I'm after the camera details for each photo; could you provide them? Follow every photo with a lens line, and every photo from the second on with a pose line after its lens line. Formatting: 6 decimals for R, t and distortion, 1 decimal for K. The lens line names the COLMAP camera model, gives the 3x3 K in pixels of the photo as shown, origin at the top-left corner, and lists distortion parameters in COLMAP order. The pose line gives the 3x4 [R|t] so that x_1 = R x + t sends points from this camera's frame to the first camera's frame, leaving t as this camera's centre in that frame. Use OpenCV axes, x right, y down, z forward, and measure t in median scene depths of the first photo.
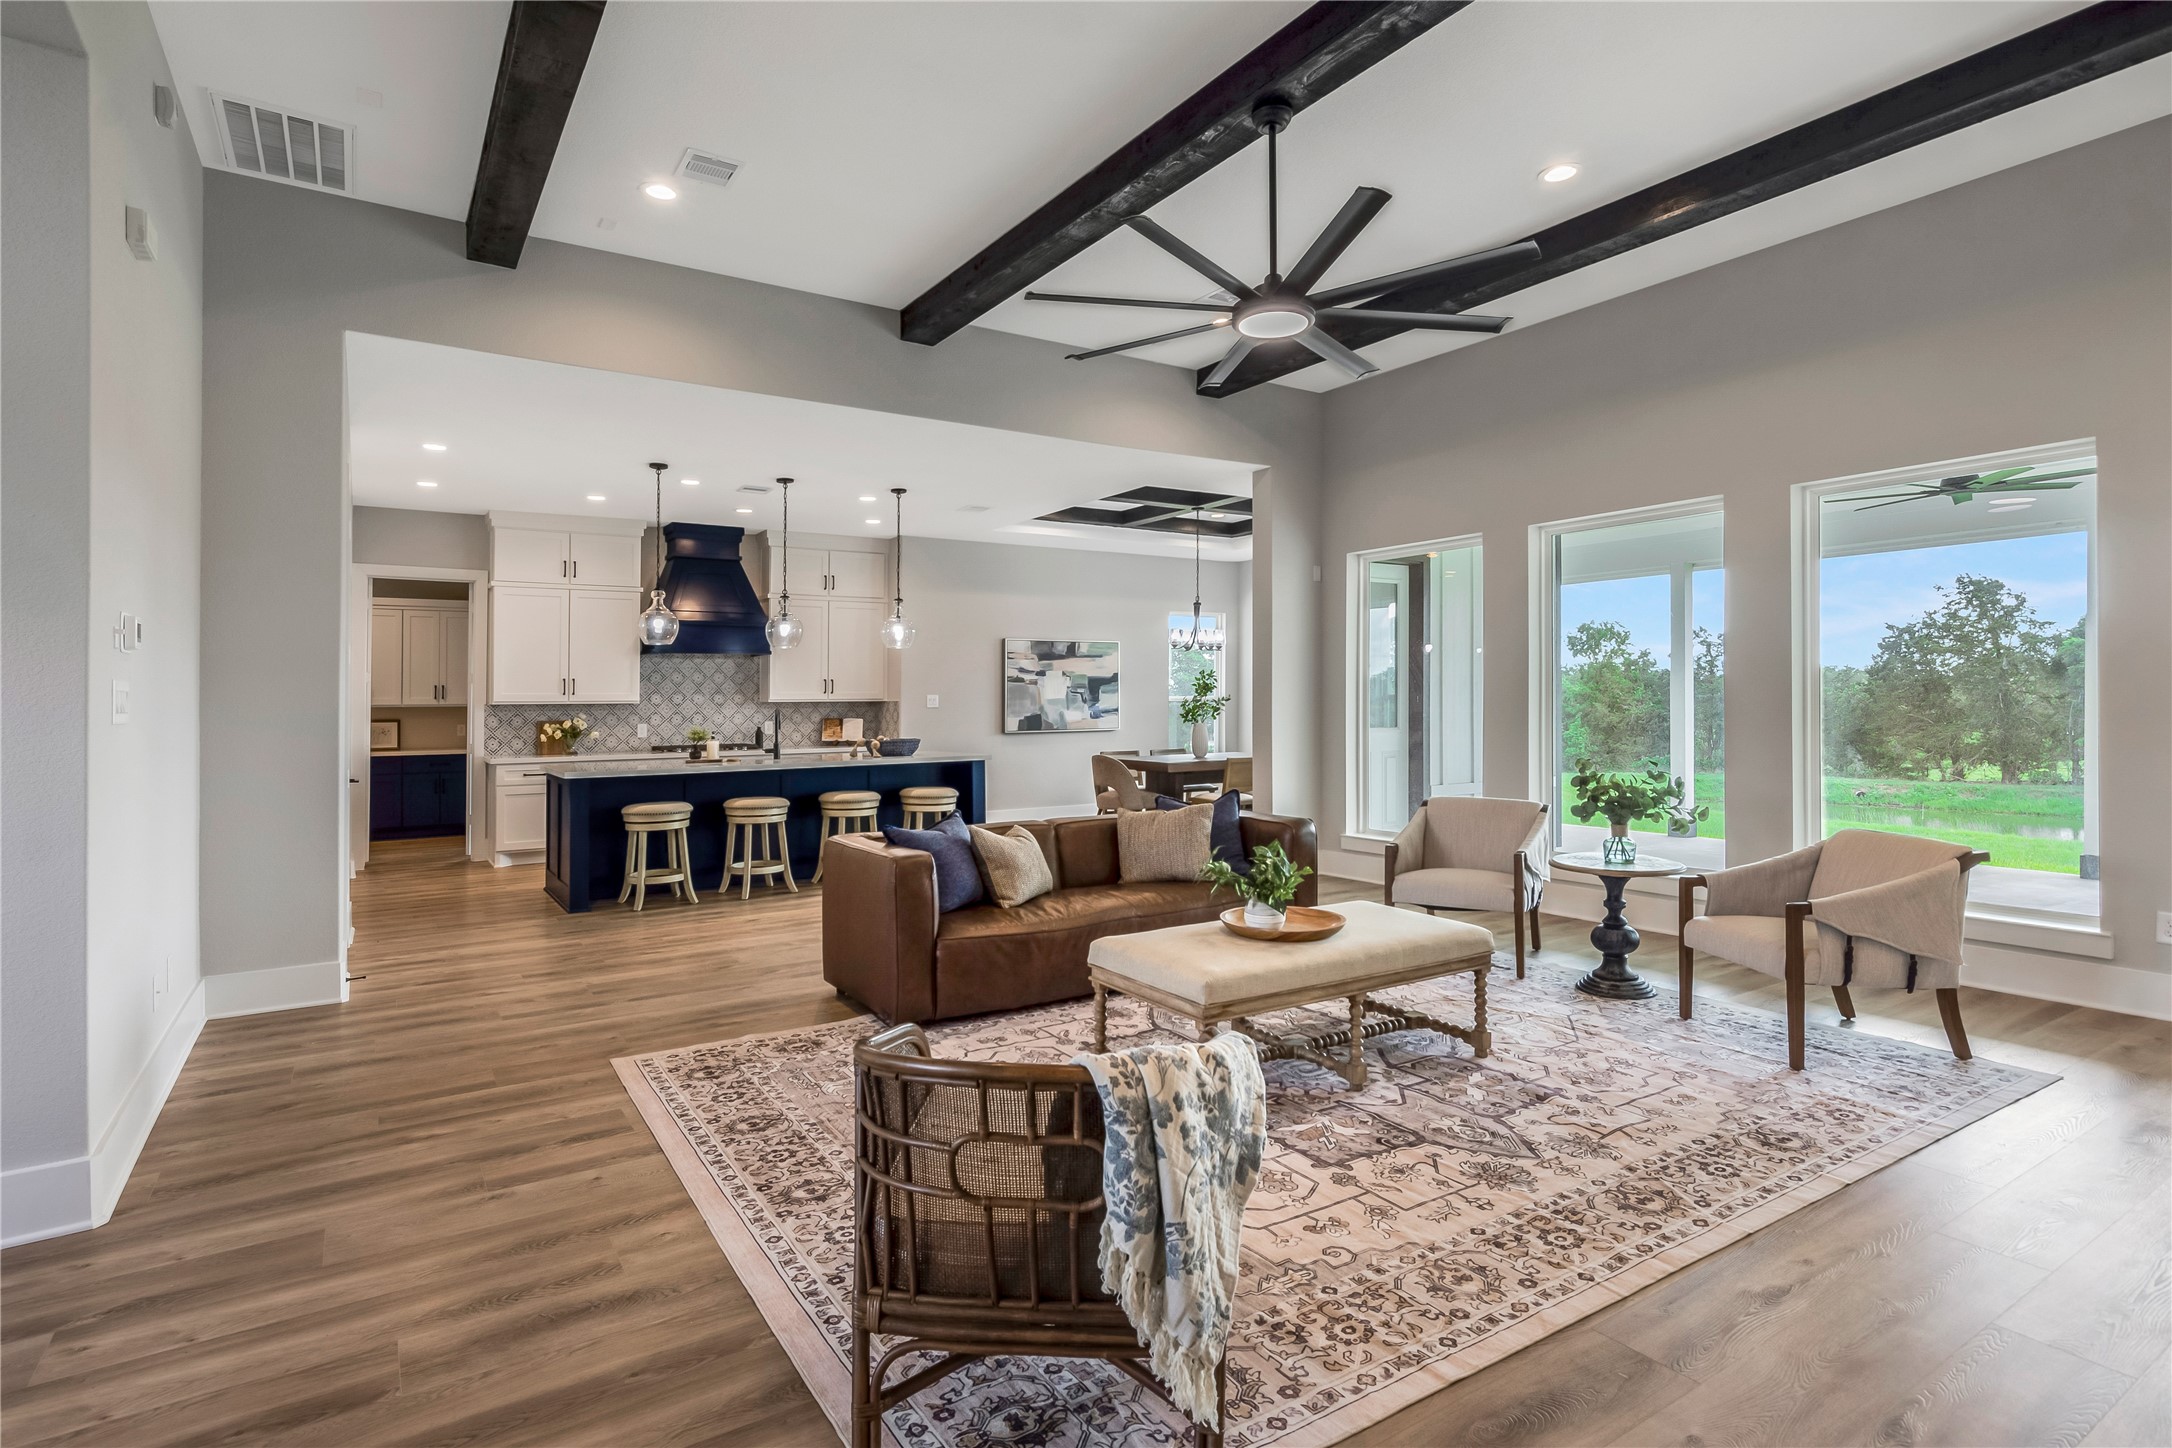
lens RADIAL K [[1089.2, 0, 1094.3], [0, 1089.2, 711.9], [0, 0, 1]] dist [-0.003648, -0.001806]
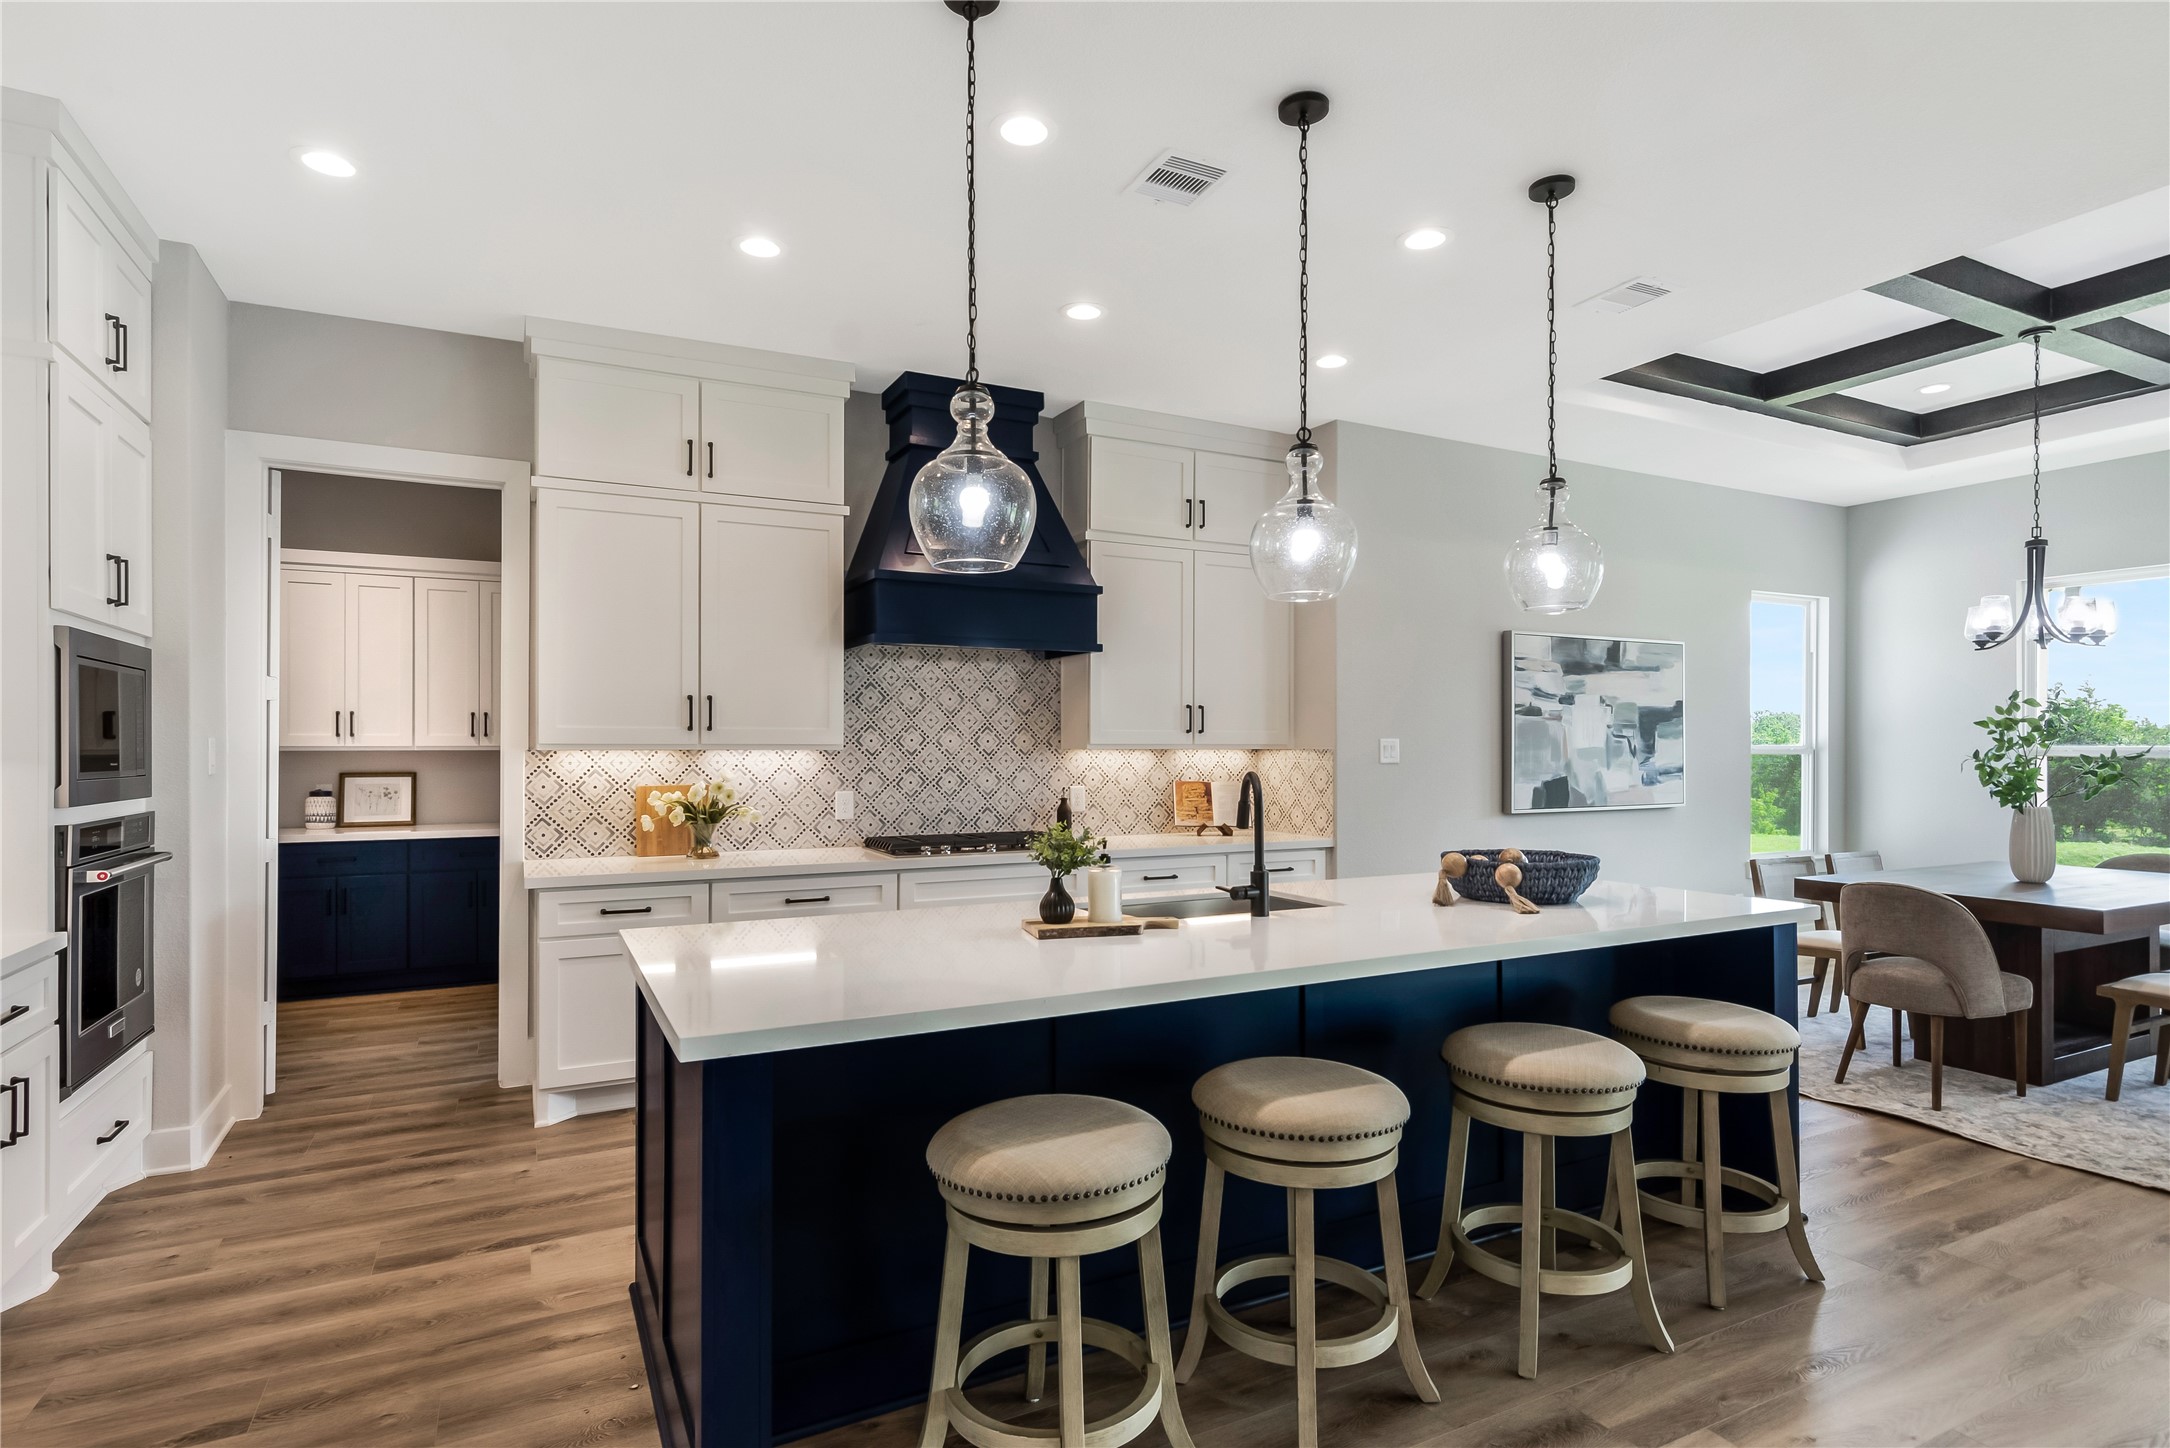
lens RADIAL K [[1088.2, 0, 1117.5], [0, 1088.2, 747.8], [0, 0, 1]] dist [-0.003648, -0.001806]
pose [[0.993394, 0.011452, -0.114178, -0.204819], [-0.012409, 0.999894, -0.007679, -0.005309], [0.114078, 0.009045, 0.993431, 0.458301]]
